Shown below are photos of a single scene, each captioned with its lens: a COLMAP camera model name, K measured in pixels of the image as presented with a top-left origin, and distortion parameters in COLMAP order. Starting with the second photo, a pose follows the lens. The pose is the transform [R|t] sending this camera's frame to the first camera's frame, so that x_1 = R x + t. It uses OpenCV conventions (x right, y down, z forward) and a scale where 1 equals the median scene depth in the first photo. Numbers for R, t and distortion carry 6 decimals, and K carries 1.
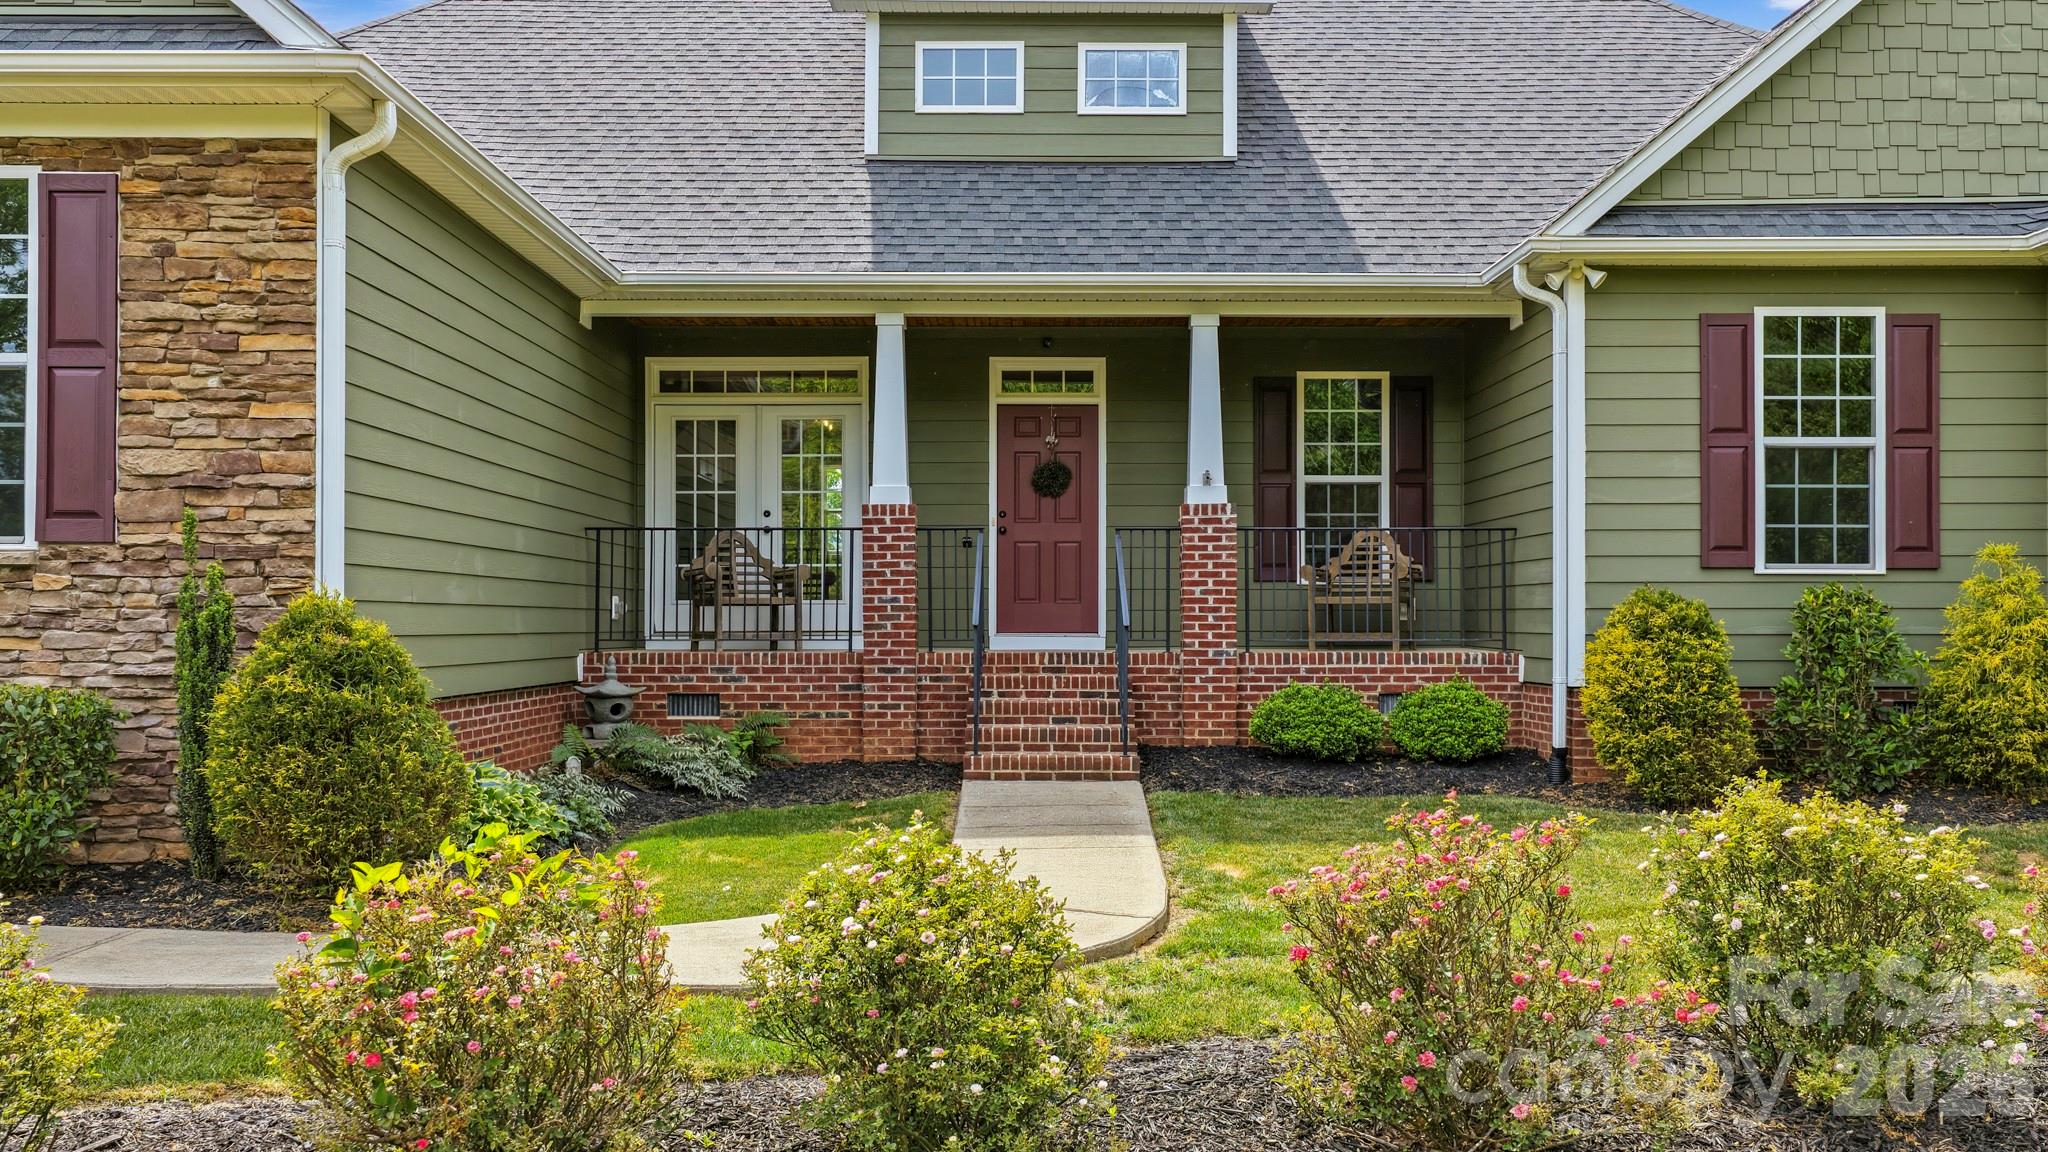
lens RADIAL K [[1714.0, 0, 1024.0], [0, 1714.0, 576.0], [0, 0, 1]] dist [-0.001781, 0.002022]
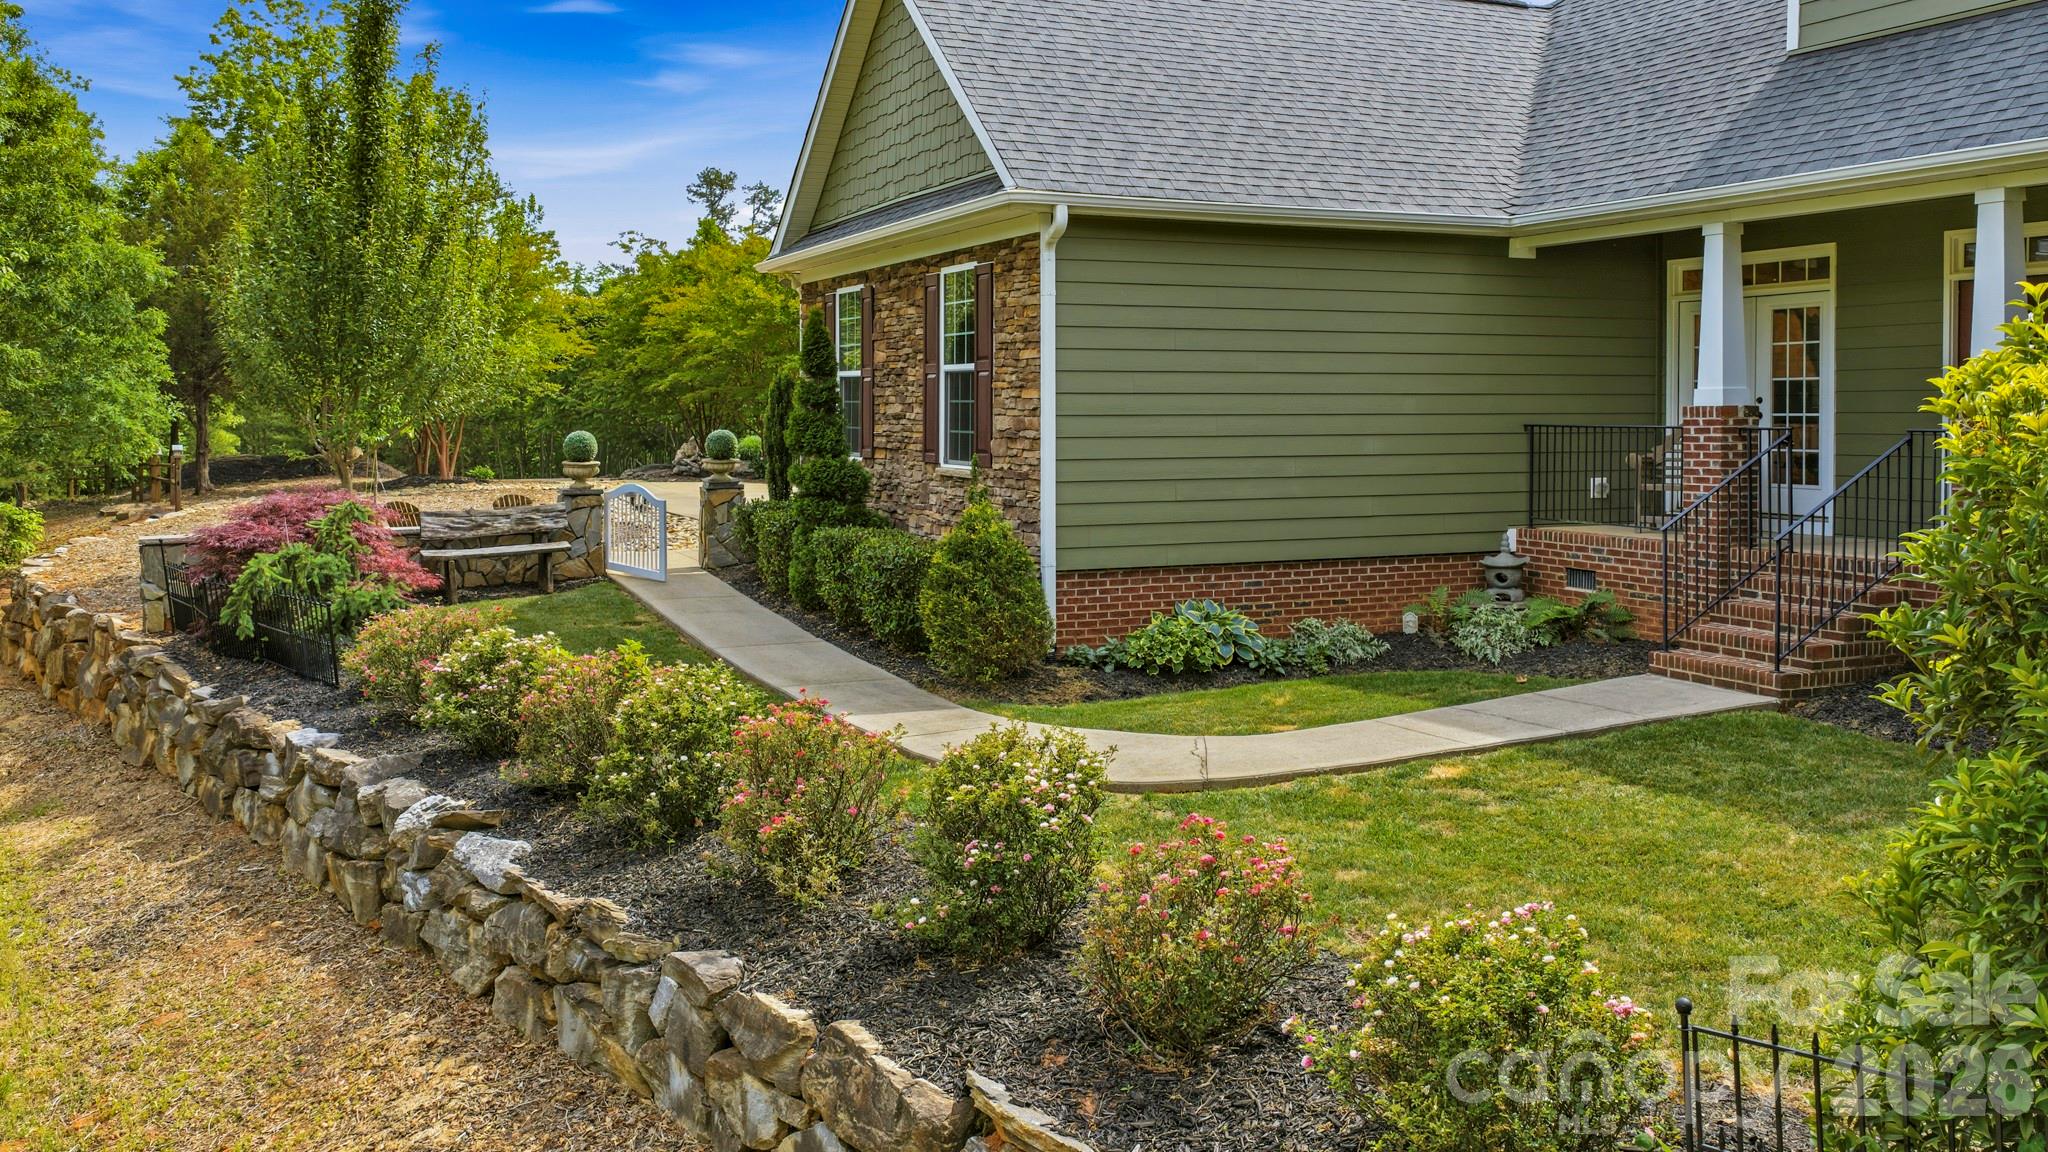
lens RADIAL K [[1740.8, 0, 1029.7], [0, 1740.8, 446.4], [0, 0, 1]] dist [-0.001123, -0.005169]
pose [[0.416299, 0.018064, -0.909048, 0.727741], [0.026884, 0.999121, 0.032166, -0.063120], [0.908830, -0.037829, 0.415448, 0.171880]]
